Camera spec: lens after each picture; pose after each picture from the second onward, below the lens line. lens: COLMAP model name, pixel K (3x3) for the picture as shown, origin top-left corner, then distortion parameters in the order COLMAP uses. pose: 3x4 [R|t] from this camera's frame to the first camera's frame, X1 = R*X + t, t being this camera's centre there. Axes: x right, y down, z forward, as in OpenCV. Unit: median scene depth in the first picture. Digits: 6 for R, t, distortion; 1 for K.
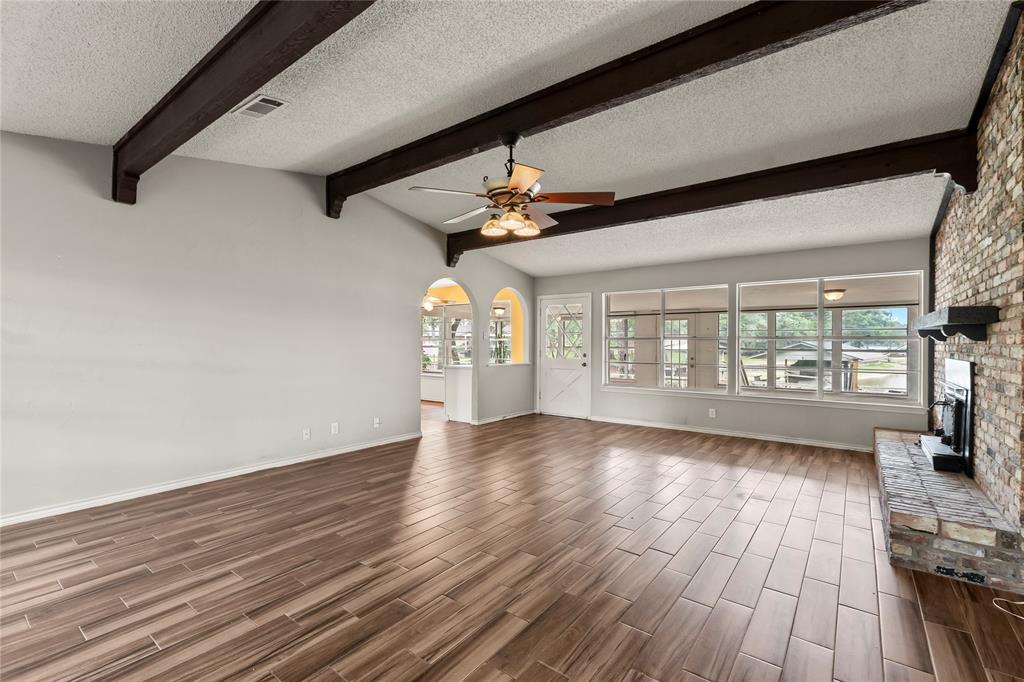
lens RADIAL K [[451.7, 0, 509.2], [0, 451.7, 345.4], [0, 0, 1]] dist [0.005060, 0.000265]
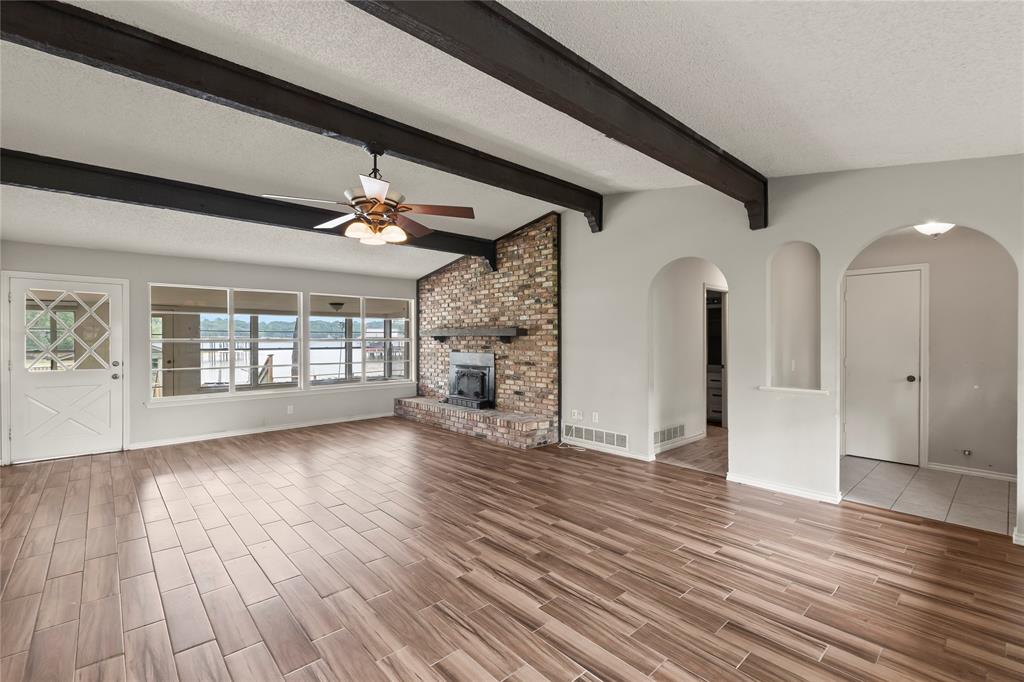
lens RADIAL K [[451.7, 0, 509.2], [0, 451.7, 345.4], [0, 0, 1]] dist [0.005060, 0.000265]
pose [[0.175923, -0.015784, 0.984277, -1.330931], [0.007746, 0.999863, 0.014649, -0.040619], [-0.984373, 0.005047, 0.176021, 0.746152]]
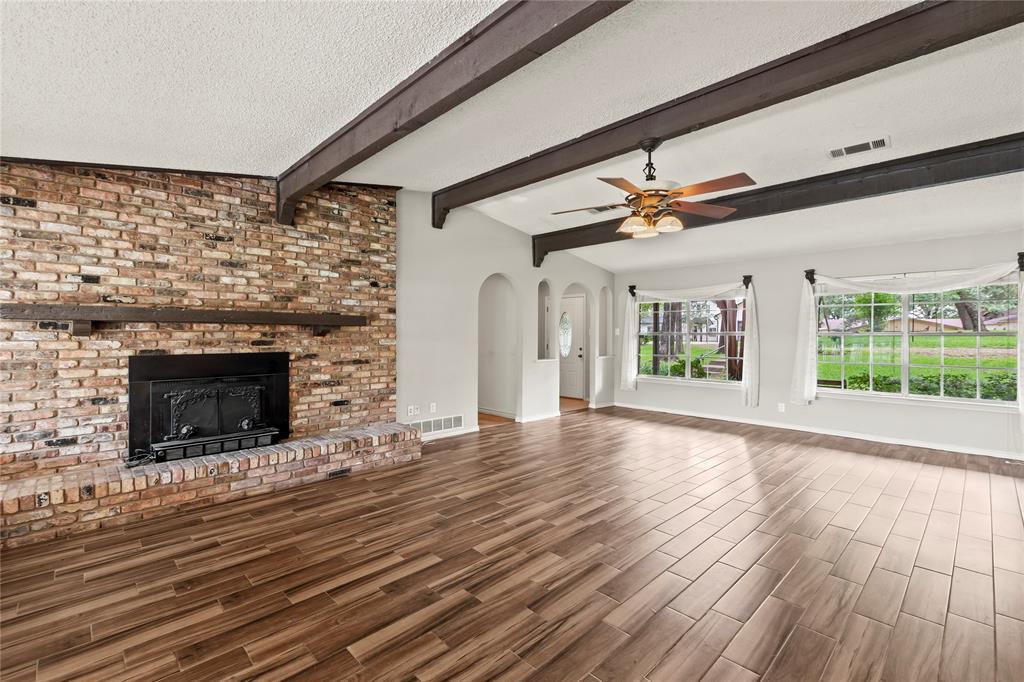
lens RADIAL K [[446.0, 0, 509.6], [0, 446.0, 332.0], [0, 0, 1]] dist [0.001614, 0.000119]
pose [[-0.988345, -0.012080, 0.151752, 0.184793], [-0.011047, 0.999910, 0.007649, -0.053140], [-0.151830, 0.005883, -0.988389, 2.855659]]
